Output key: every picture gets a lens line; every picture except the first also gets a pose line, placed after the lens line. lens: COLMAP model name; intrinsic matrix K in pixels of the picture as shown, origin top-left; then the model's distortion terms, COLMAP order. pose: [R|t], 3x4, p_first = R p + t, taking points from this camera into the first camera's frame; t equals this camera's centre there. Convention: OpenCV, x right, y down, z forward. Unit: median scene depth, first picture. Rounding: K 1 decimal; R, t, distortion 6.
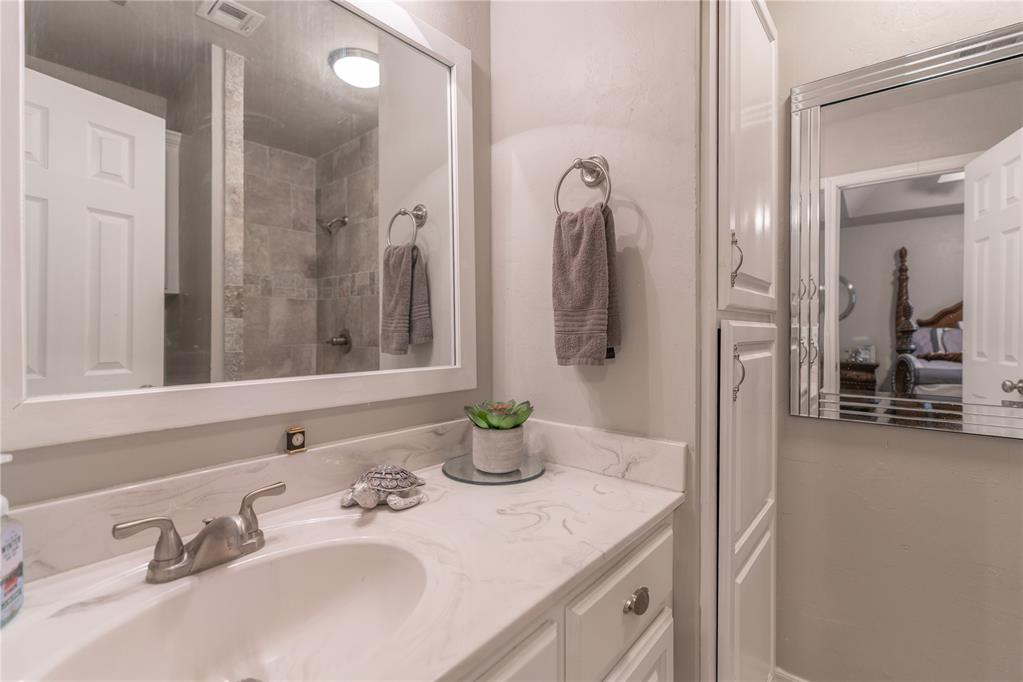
lens RADIAL K [[463.4, 0, 516.4], [0, 463.4, 341.2], [0, 0, 1]] dist [-0.010802, 0.001933]
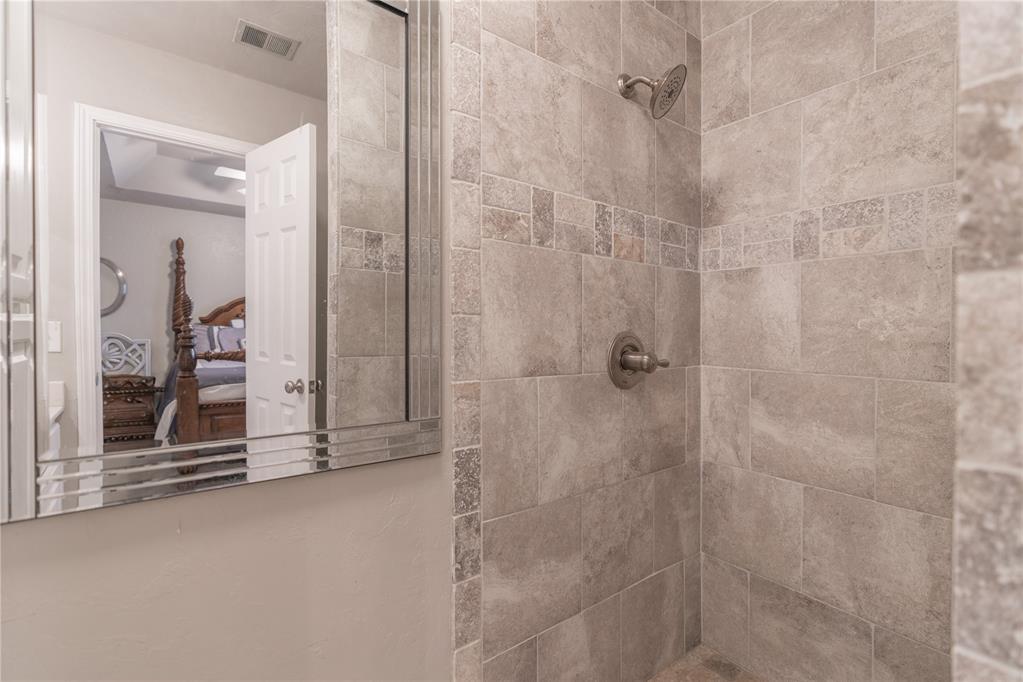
lens RADIAL K [[463.4, 0, 517.2], [0, 463.4, 339.2], [0, 0, 1]] dist [-0.010802, 0.001933]
pose [[0.234382, -0.009824, 0.972095, 0.139960], [0.006968, 0.999940, 0.008425, -0.004685], [-0.972120, 0.004799, 0.234436, 0.180628]]
